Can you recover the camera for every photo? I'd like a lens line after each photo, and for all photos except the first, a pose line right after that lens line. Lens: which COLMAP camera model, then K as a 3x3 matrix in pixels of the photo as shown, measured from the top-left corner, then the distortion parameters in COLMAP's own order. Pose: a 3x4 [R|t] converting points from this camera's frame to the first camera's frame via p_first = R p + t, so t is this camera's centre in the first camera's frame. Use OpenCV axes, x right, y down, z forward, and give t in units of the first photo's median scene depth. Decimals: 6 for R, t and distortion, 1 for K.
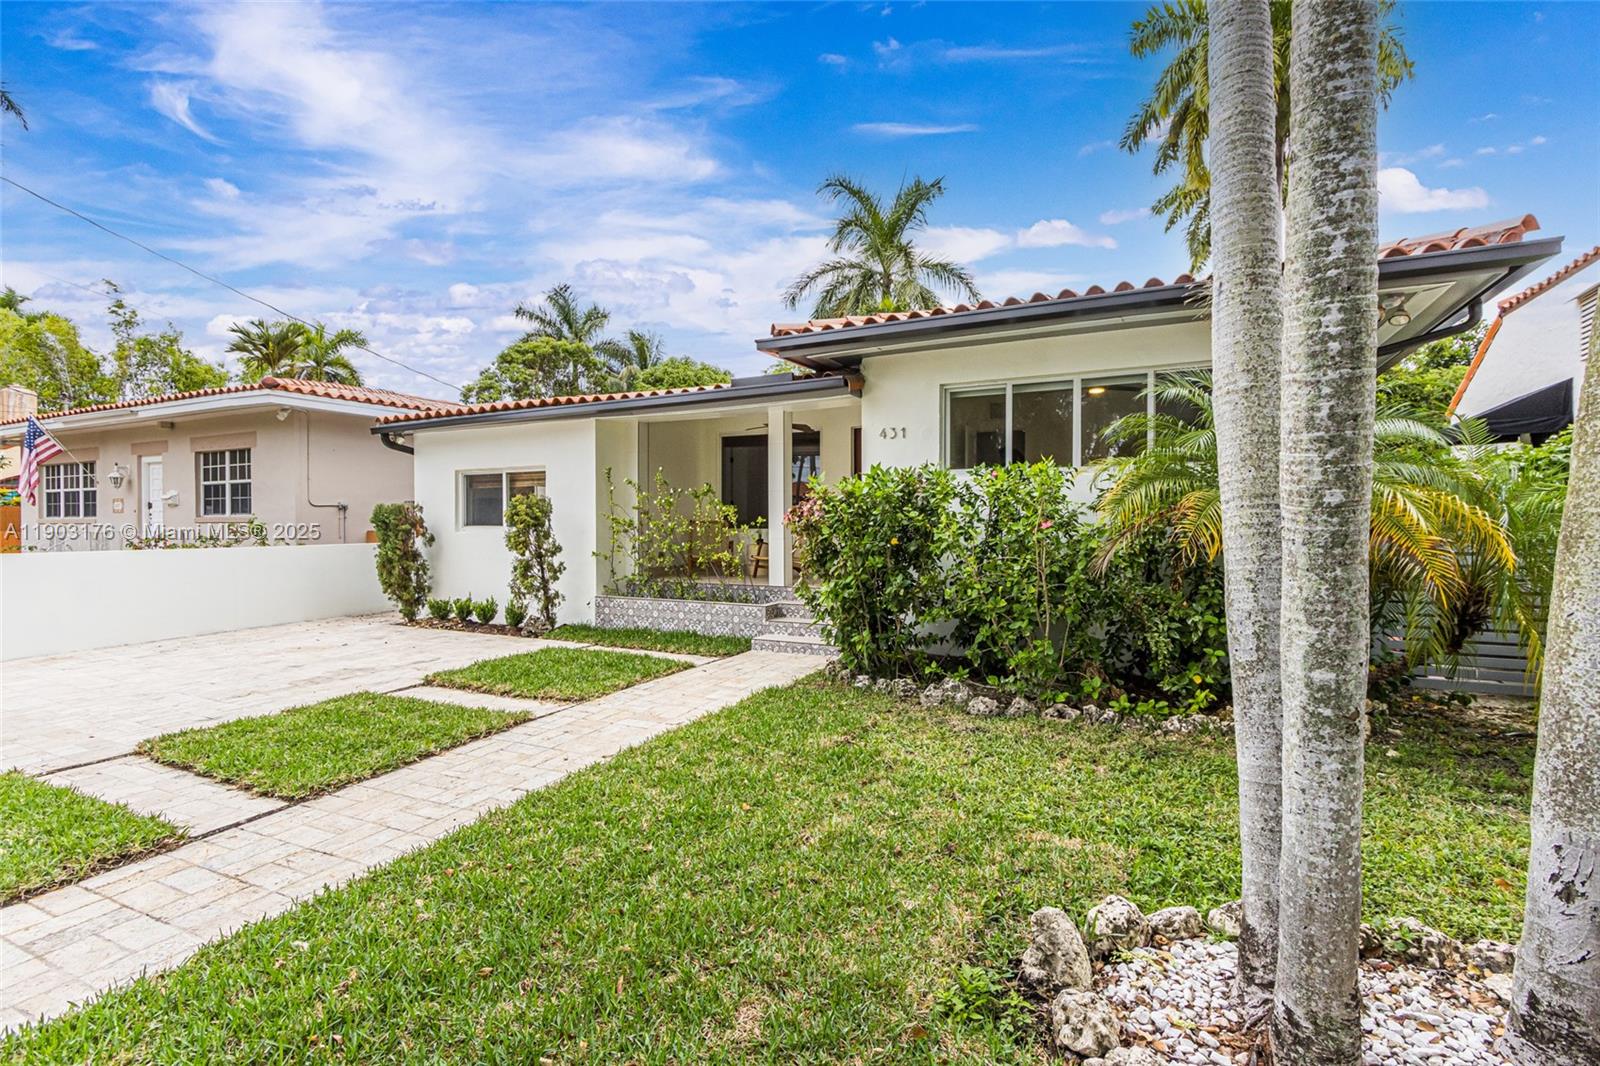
lens RADIAL K [[734.3, 0, 800.0], [0, 734.3, 533.0], [0, 0, 1]] dist [0.003298, -0.000030]
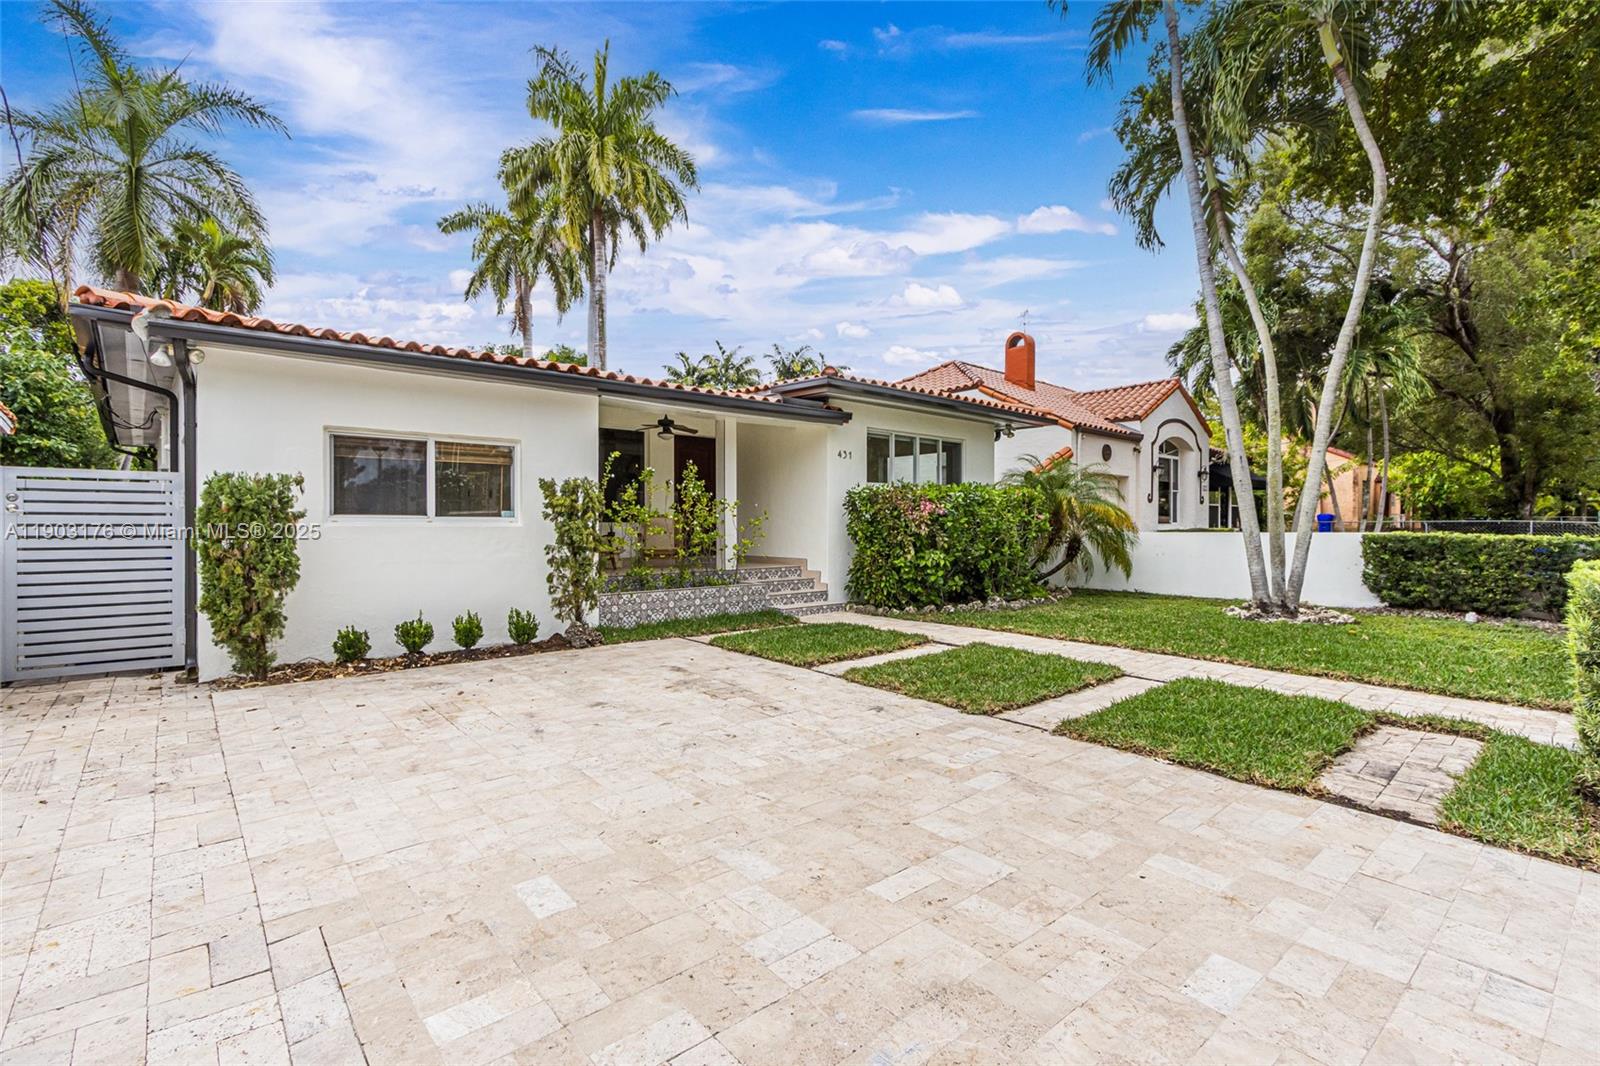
lens RADIAL K [[759.4, 0, 800.0], [0, 759.4, 533.0], [0, 0, 1]] dist [0.000471, -0.000026]
pose [[0.357544, -0.009030, 0.933852, -1.073844], [0.011842, 0.999917, 0.005134, 0.008912], [-0.933821, 0.009223, 0.357622, 0.447360]]
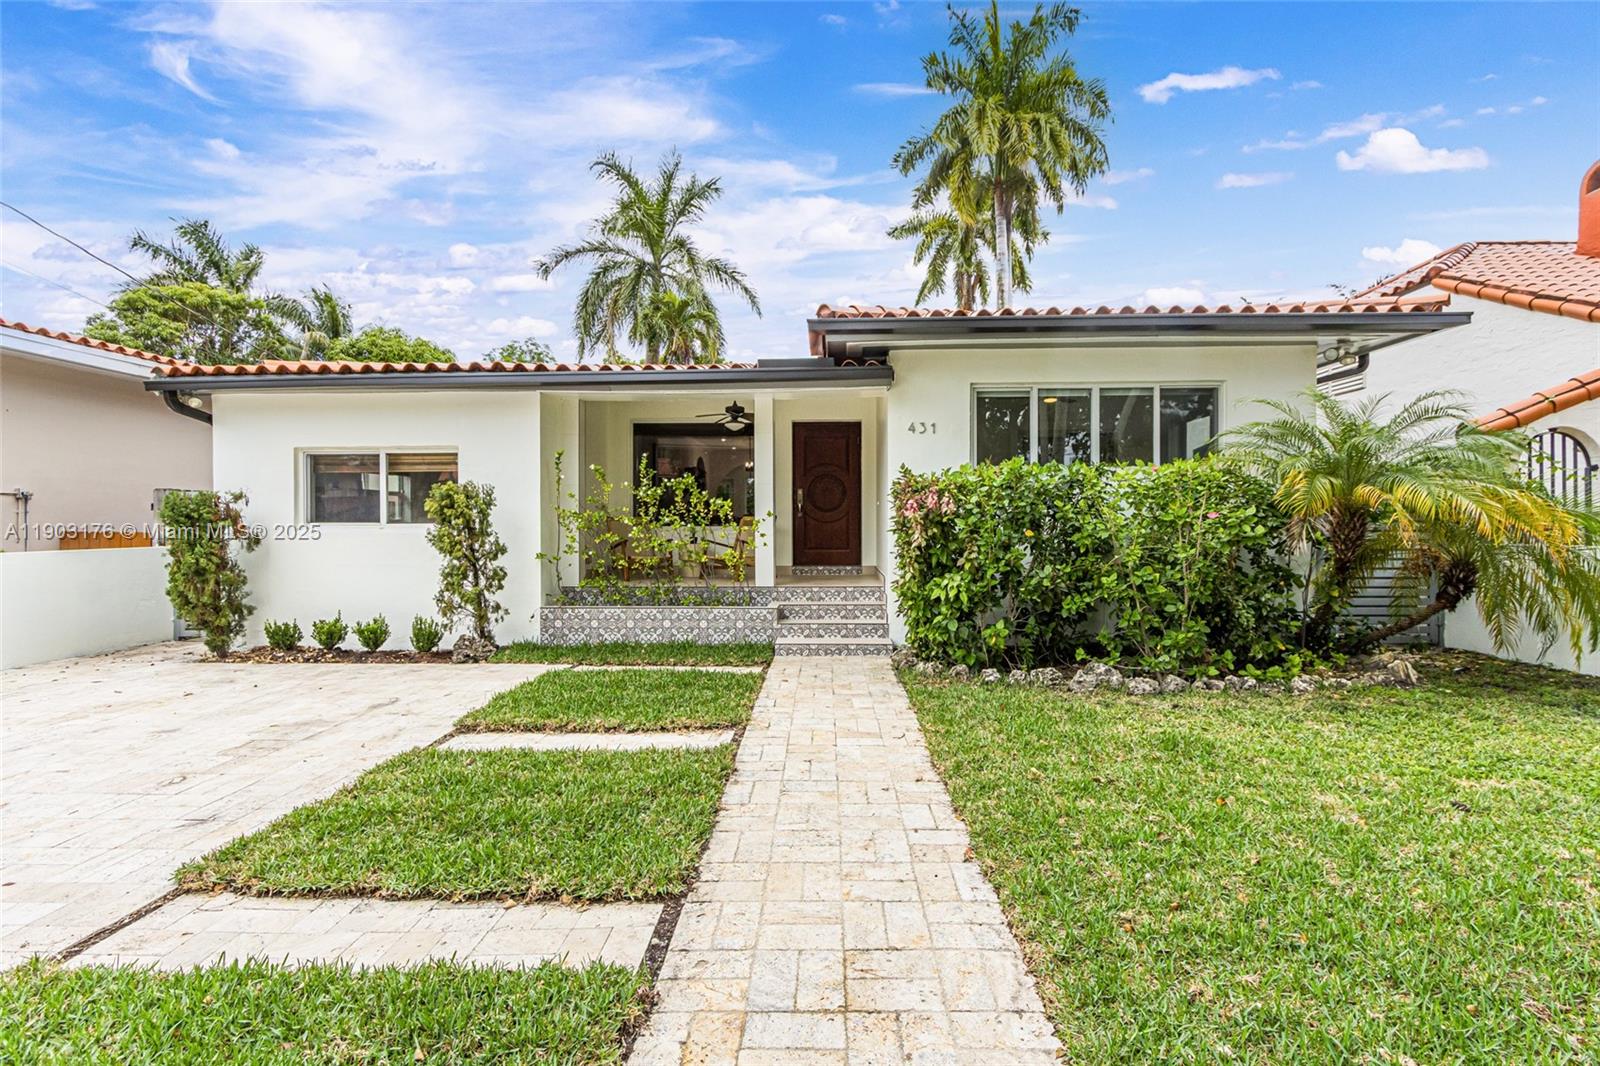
lens RADIAL K [[737.2, 0, 800.0], [0, 737.2, 533.0], [0, 0, 1]] dist [0.010602, -0.000054]
pose [[0.910389, -0.005808, 0.413712, -0.361951], [0.007182, 0.999973, -0.001765, 0.006420], [-0.413690, 0.004578, 0.910406, 0.126217]]
